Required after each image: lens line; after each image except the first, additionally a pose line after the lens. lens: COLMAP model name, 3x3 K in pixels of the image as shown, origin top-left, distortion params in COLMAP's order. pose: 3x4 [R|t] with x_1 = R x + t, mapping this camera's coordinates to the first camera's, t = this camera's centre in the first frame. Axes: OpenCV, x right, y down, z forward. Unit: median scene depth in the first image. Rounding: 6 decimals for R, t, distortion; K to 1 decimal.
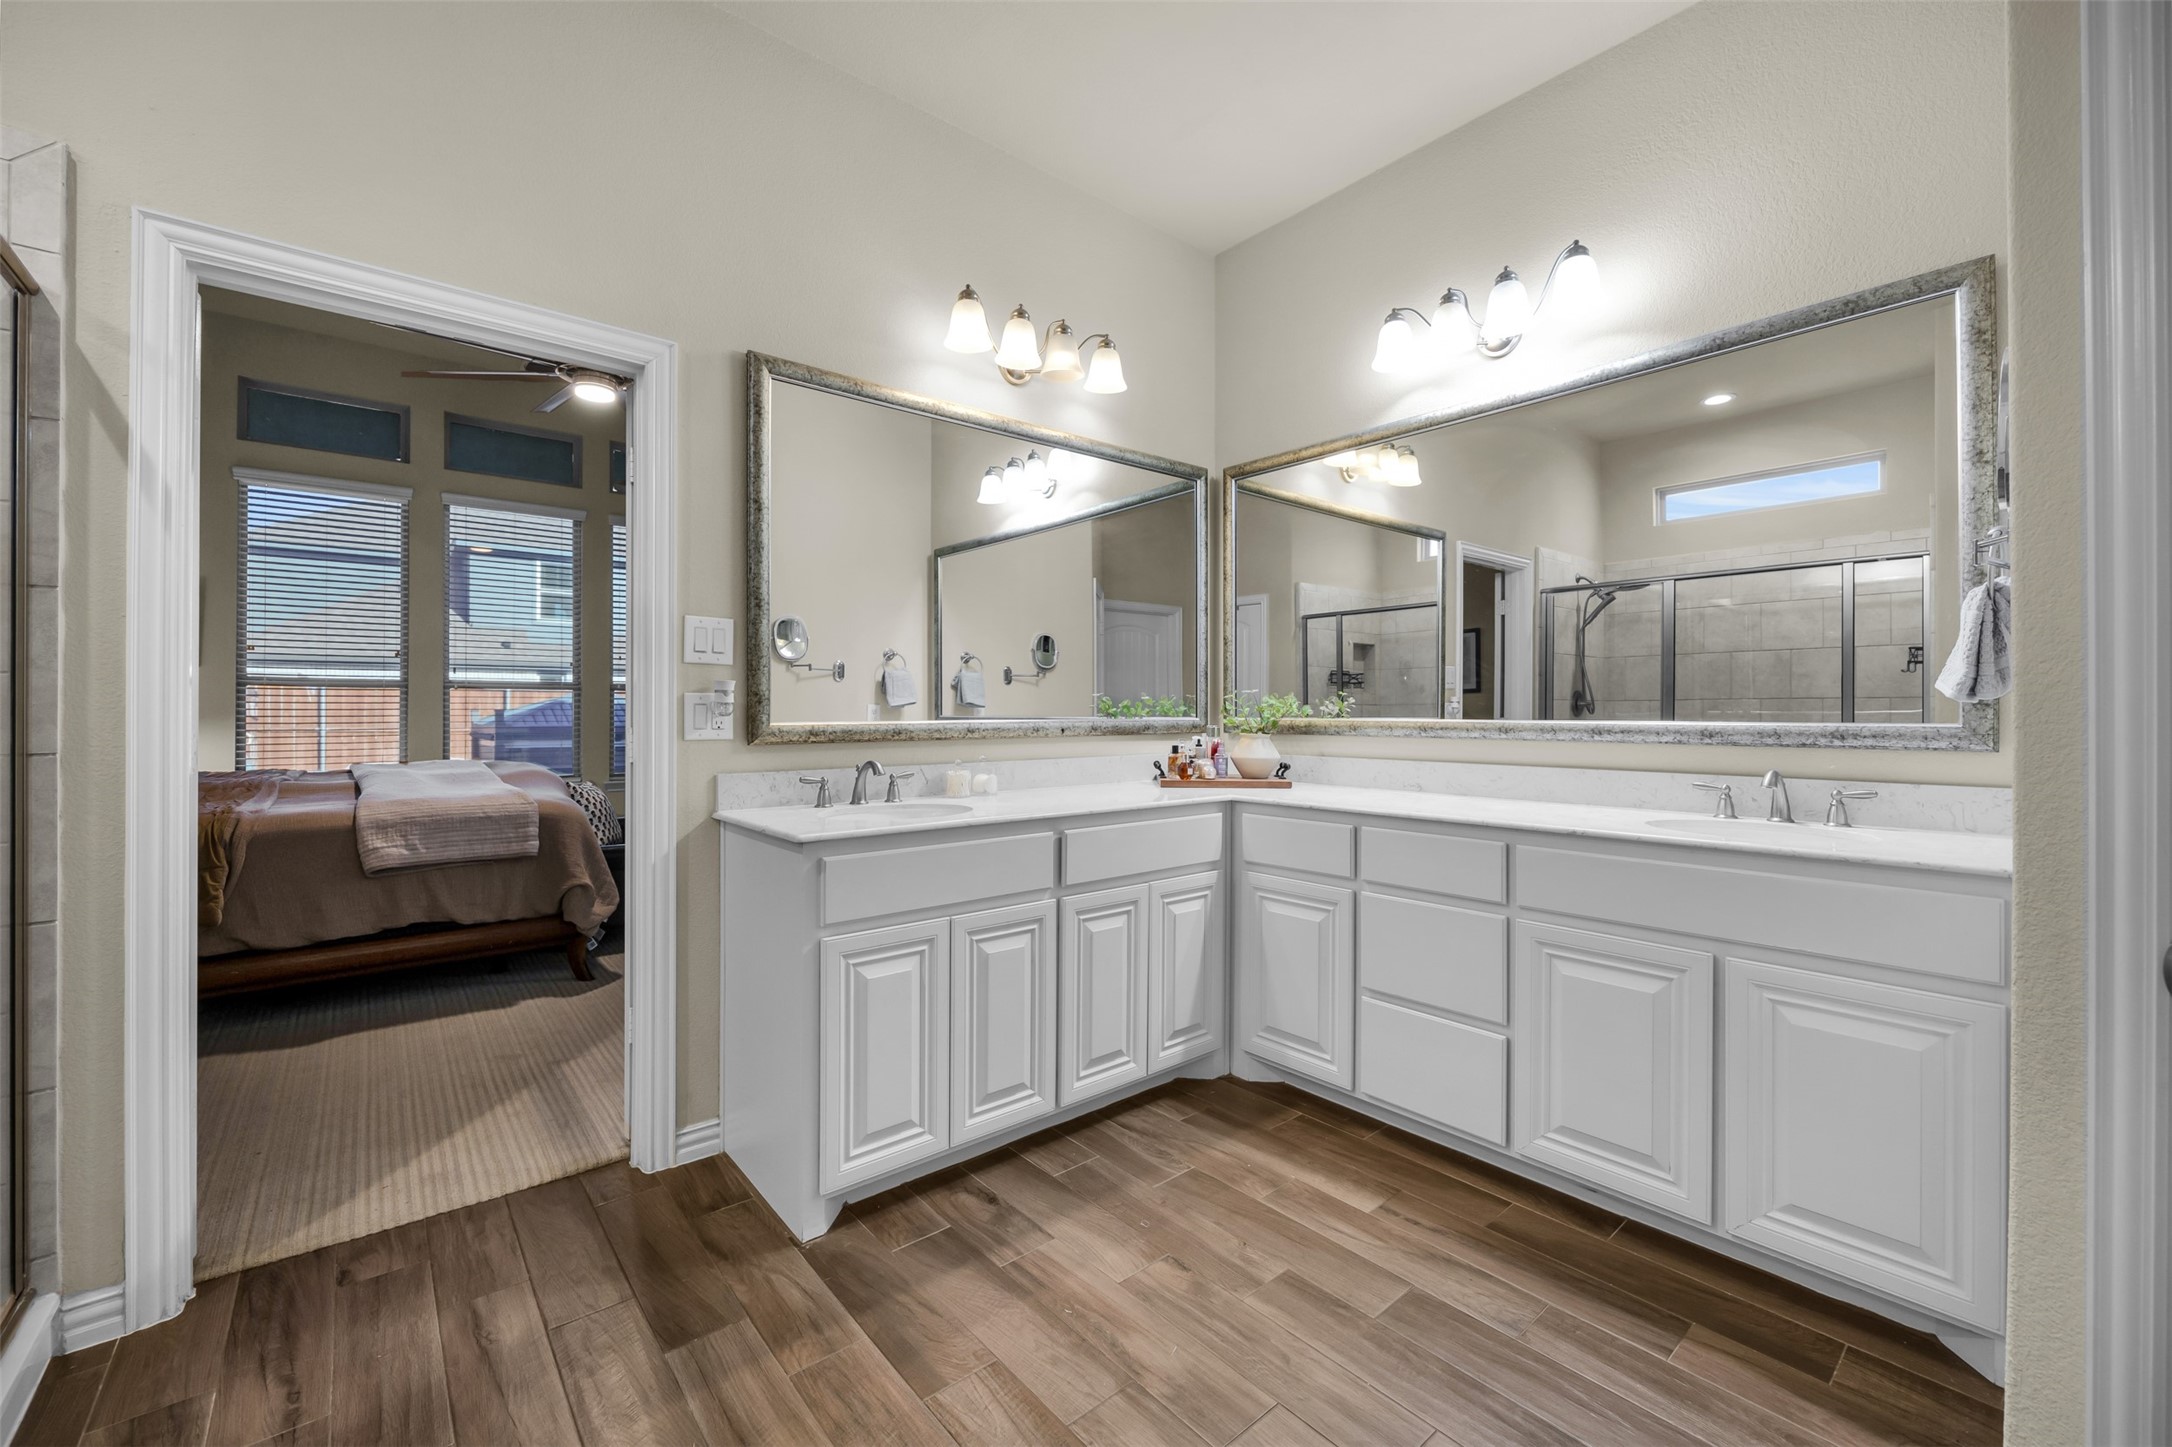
lens RADIAL K [[869.6, 0, 1085.8], [0, 869.6, 712.1], [0, 0, 1]] dist [0.003650, 0.000156]
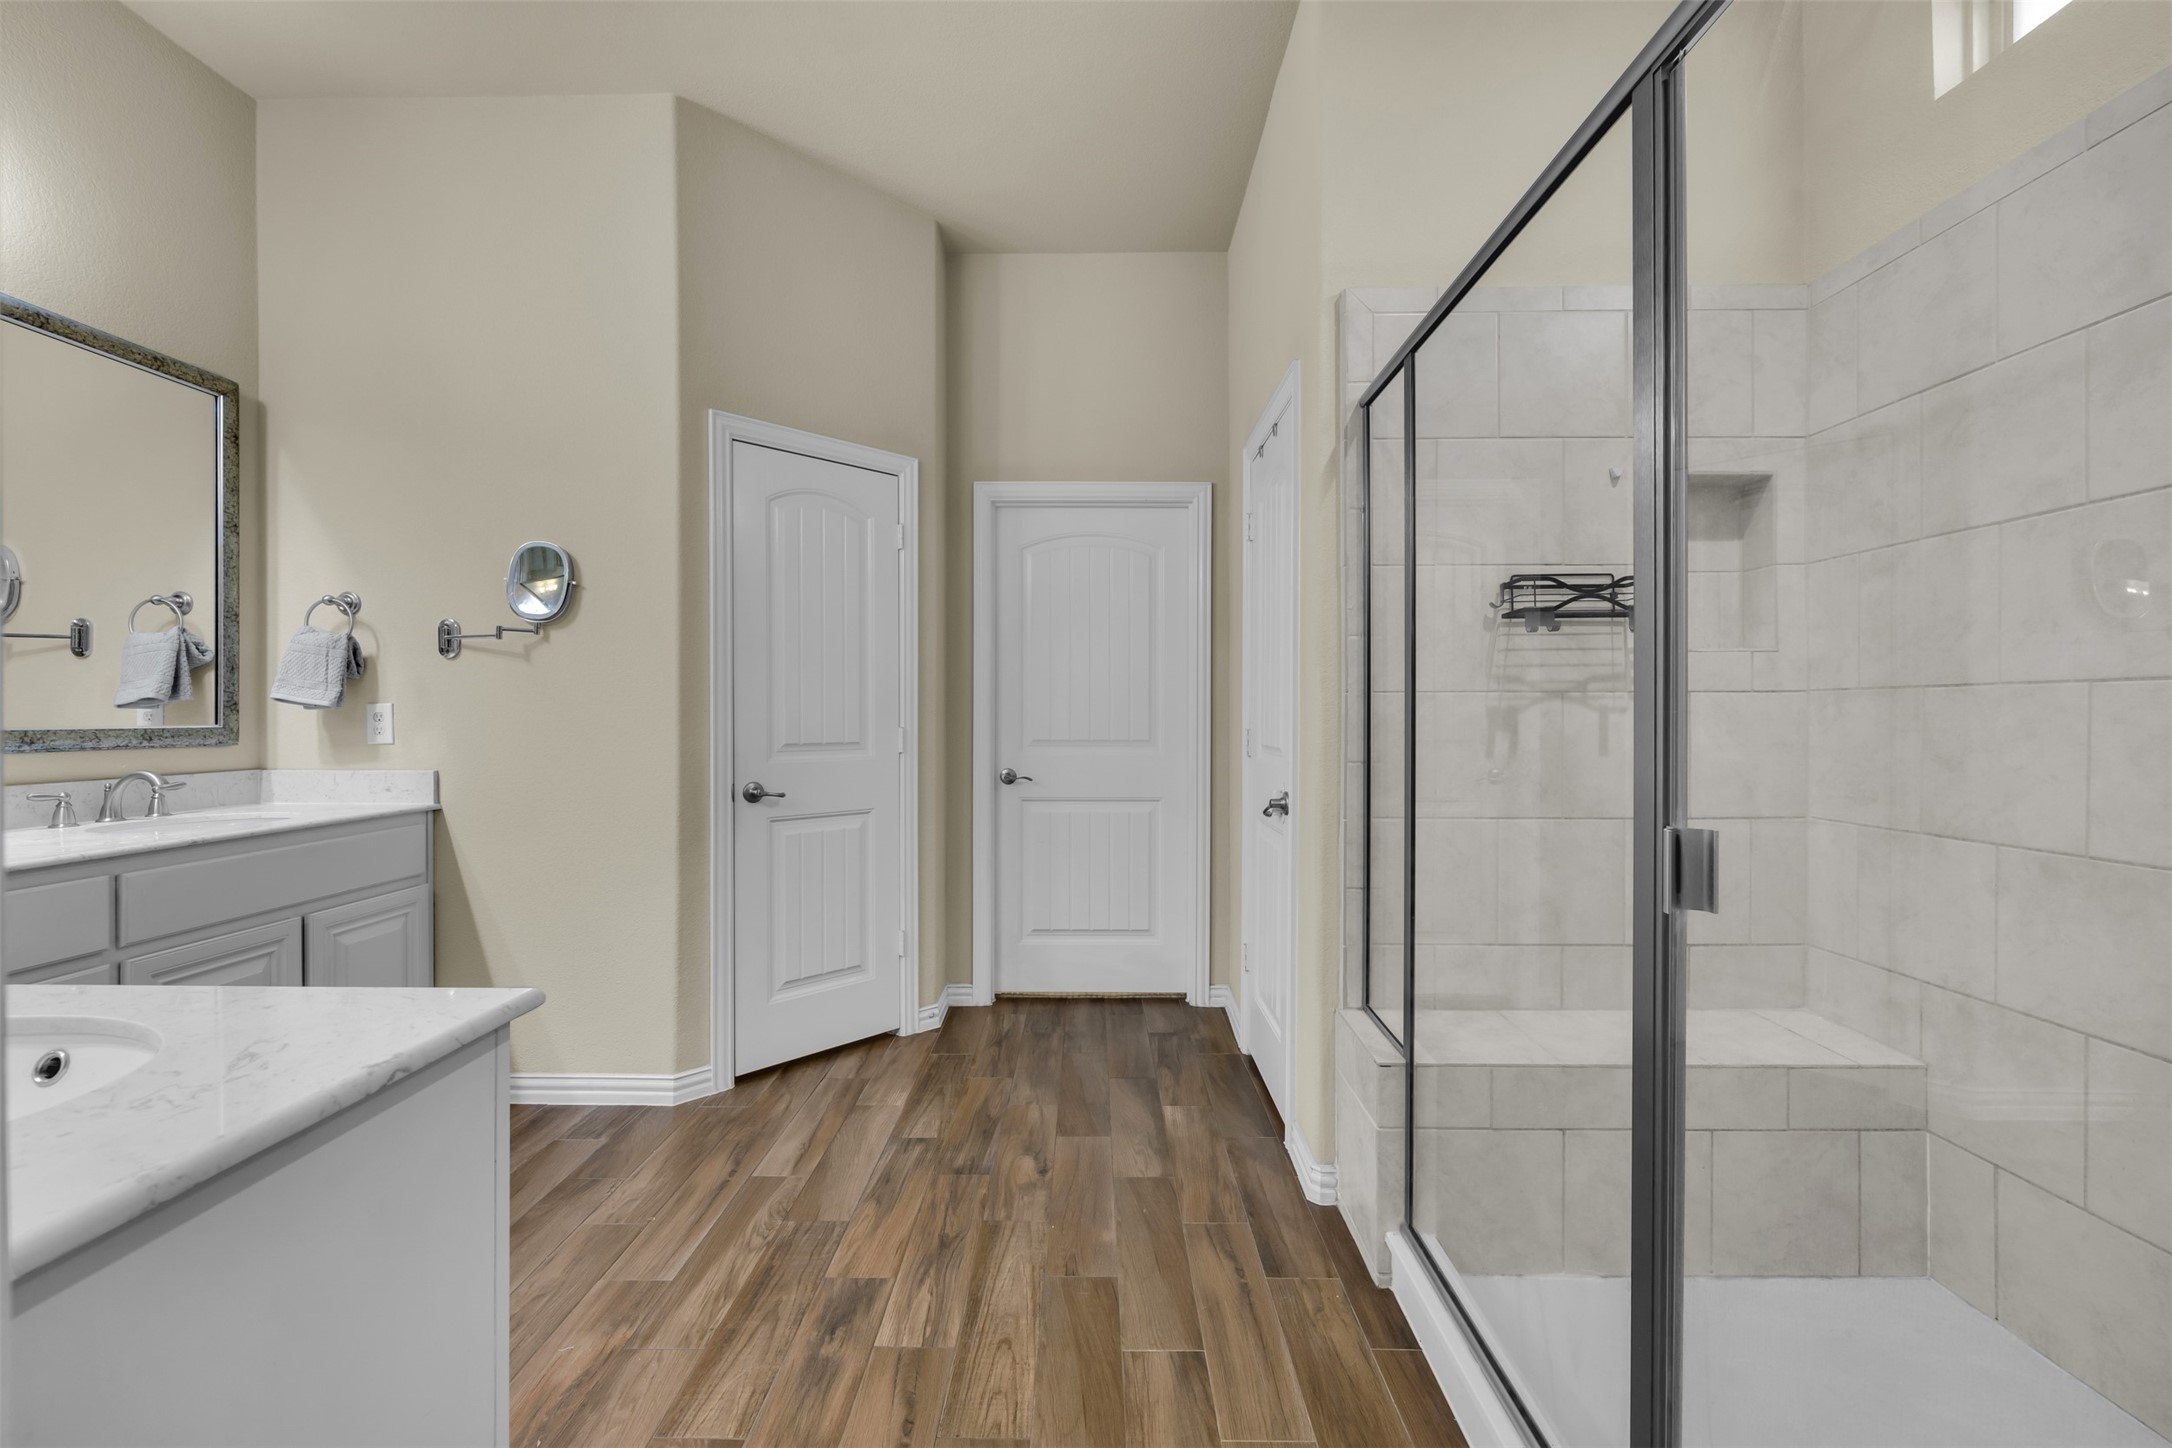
lens RADIAL K [[869.6, 0, 1083.2], [0, 869.6, 721.9], [0, 0, 1]] dist [0.003650, 0.000156]
pose [[-0.760686, -0.002602, 0.649114, -0.831538], [0.001981, 0.999978, 0.006330, 0.002665], [-0.649117, 0.006101, -0.760664, 1.135278]]
